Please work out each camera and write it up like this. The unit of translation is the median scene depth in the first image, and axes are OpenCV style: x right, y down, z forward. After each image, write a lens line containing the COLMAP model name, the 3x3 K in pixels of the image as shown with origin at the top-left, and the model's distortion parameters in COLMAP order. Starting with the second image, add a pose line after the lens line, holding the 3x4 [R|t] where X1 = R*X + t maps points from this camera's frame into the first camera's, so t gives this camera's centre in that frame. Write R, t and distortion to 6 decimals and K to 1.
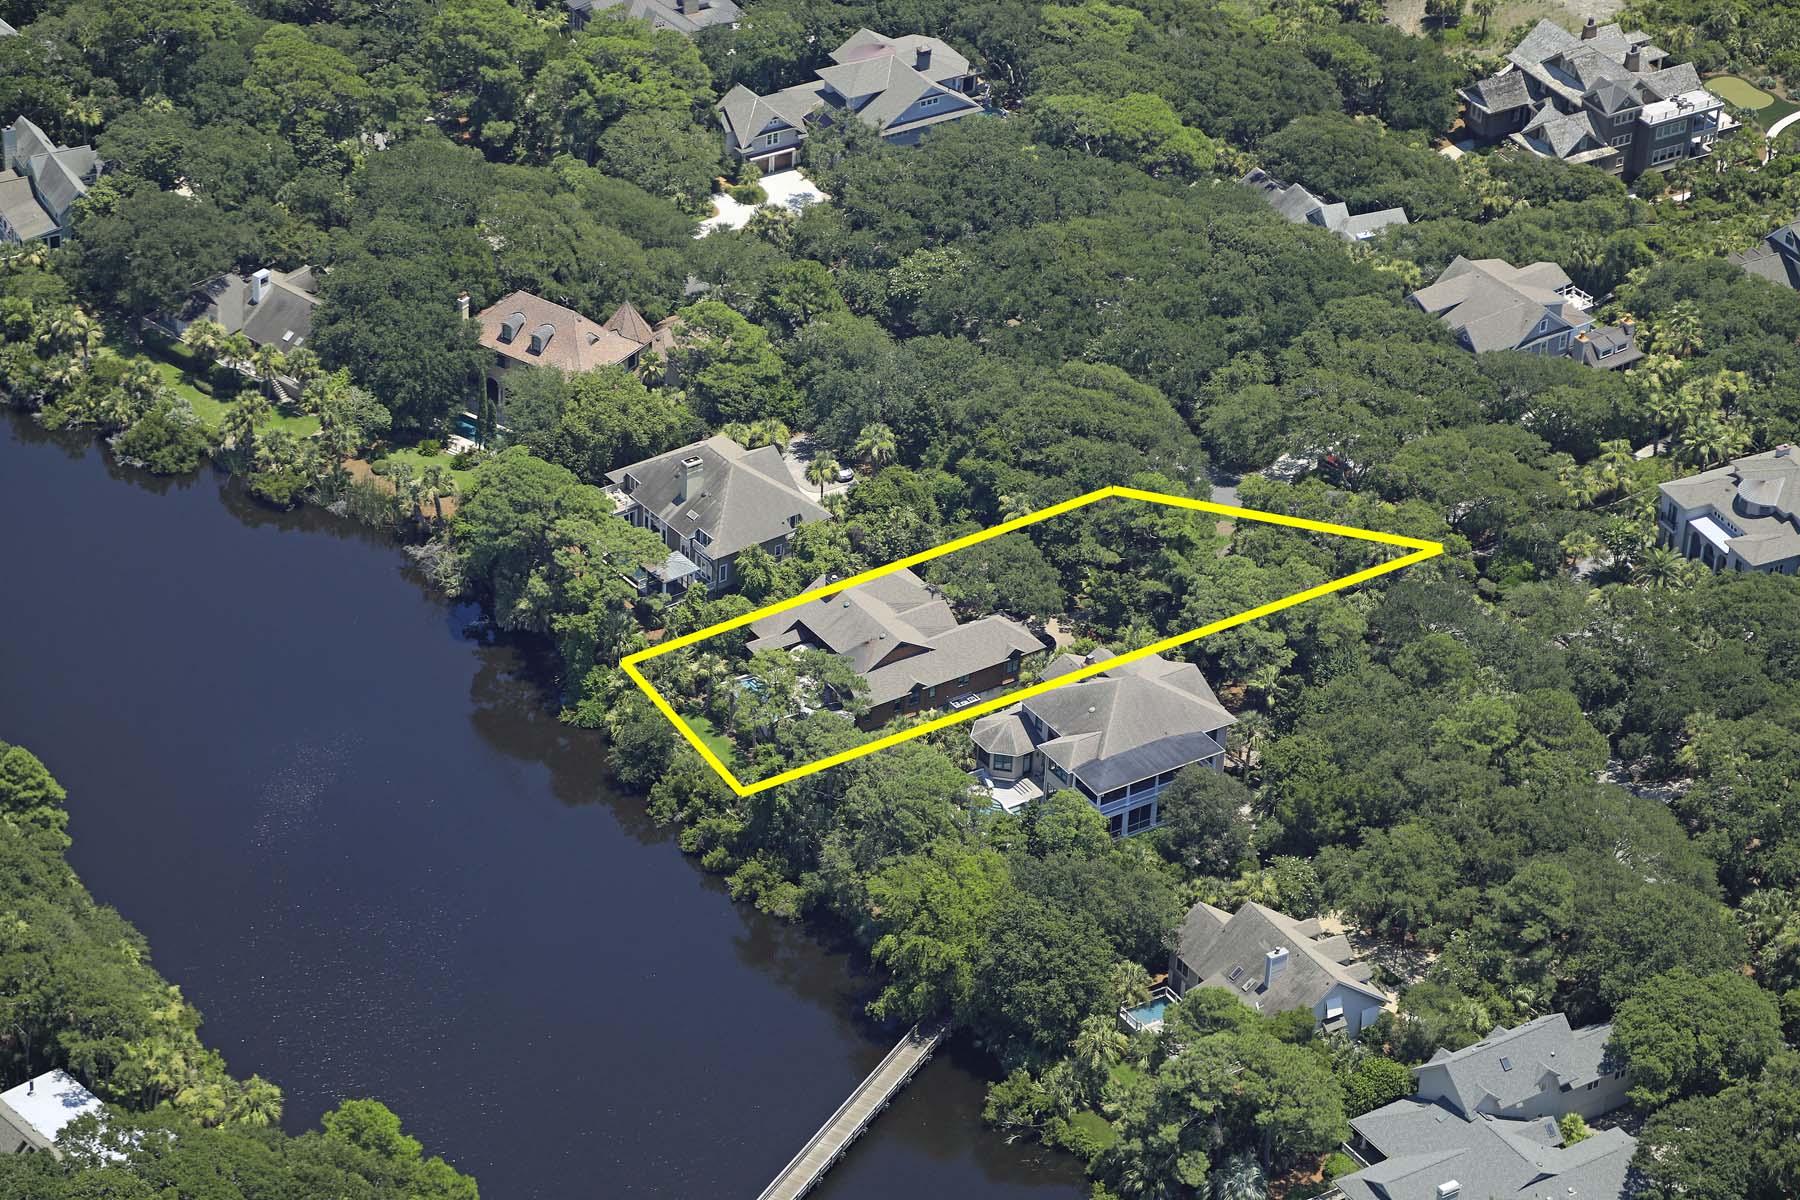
lens RADIAL K [[5241.8, 0, 900.0], [0, 5241.8, 600.0], [0, 0, 1]] dist [0.037890, 0.078271]
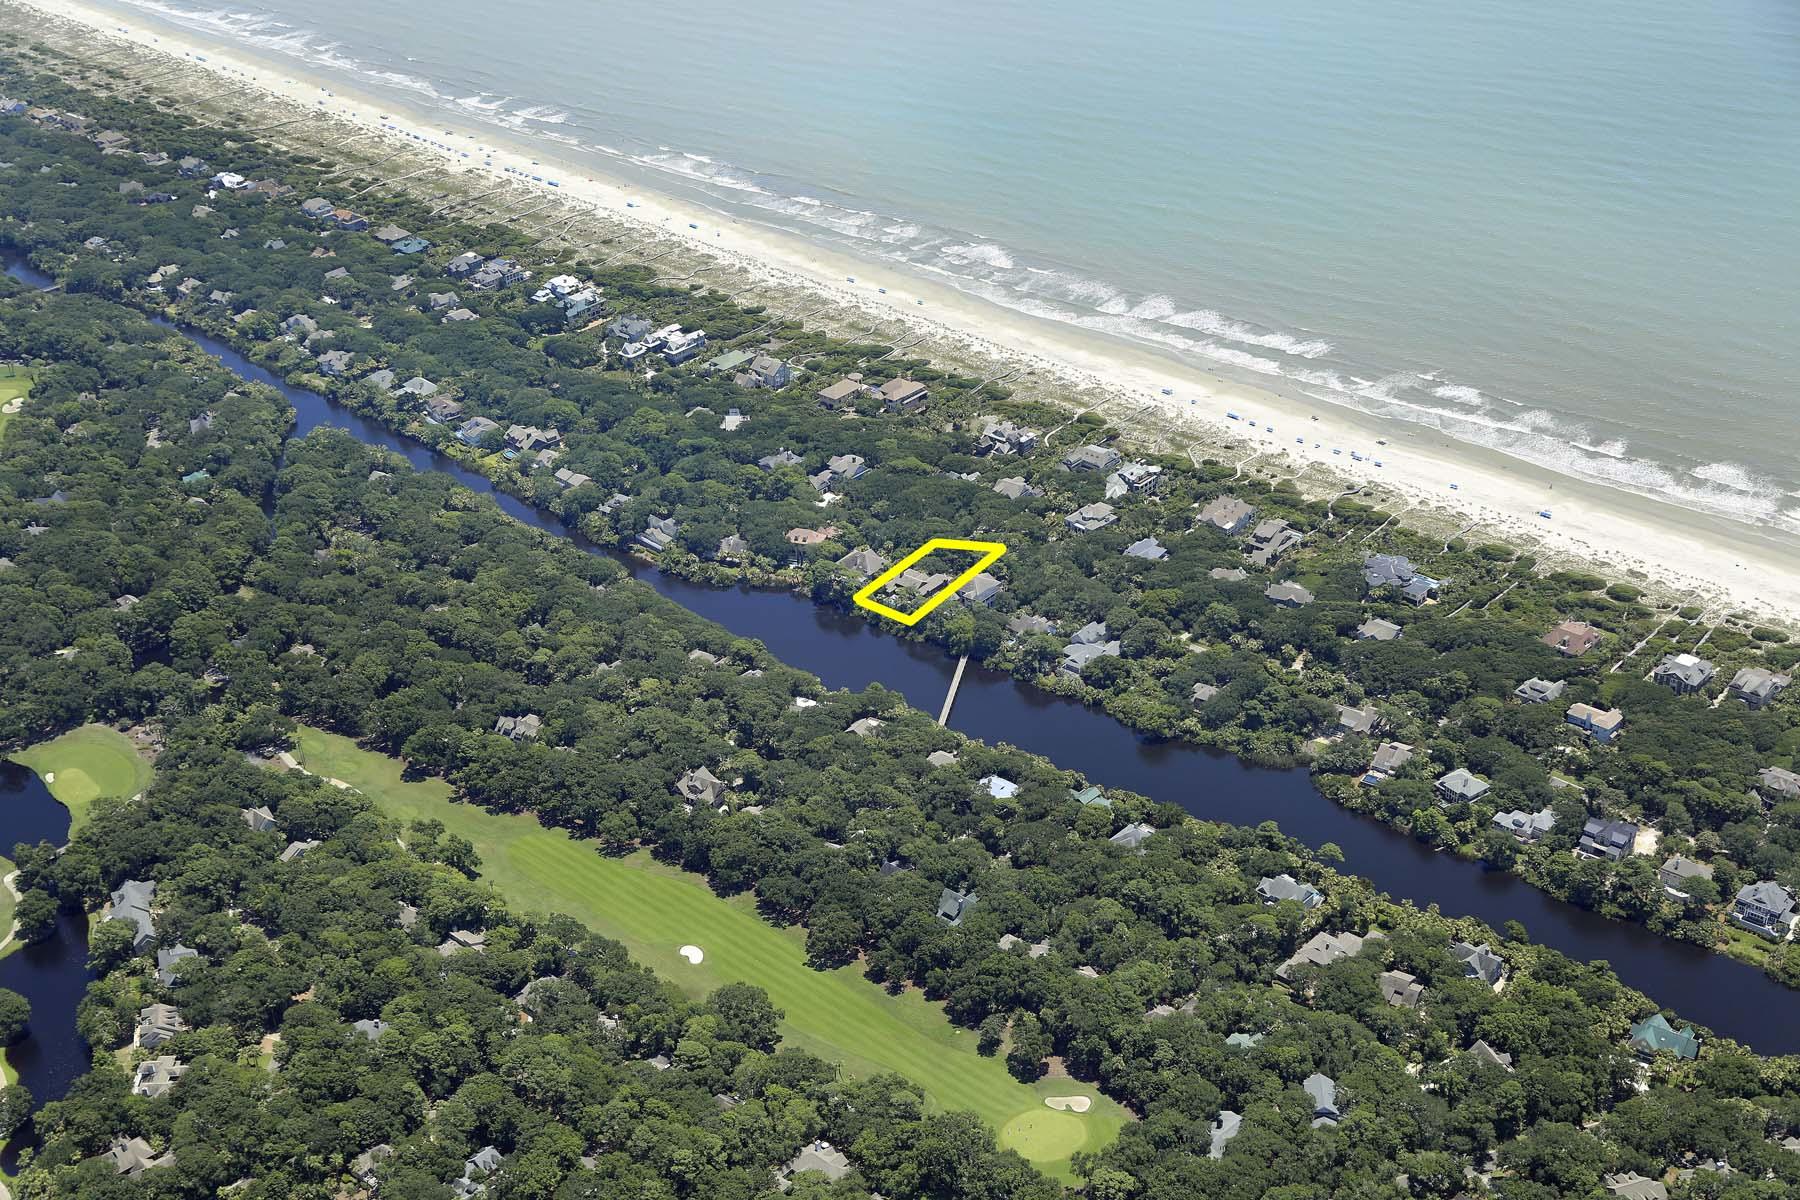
lens RADIAL K [[2305.6, 0, 900.0], [0, 2305.6, 600.0], [0, 0, 1]] dist [0.003550, -0.010384]
pose [[0.954397, -0.202802, 0.219086, -0.414656], [0.213187, 0.976702, -0.024590, 0.061764], [-0.208995, 0.070175, 0.975396, -0.835680]]
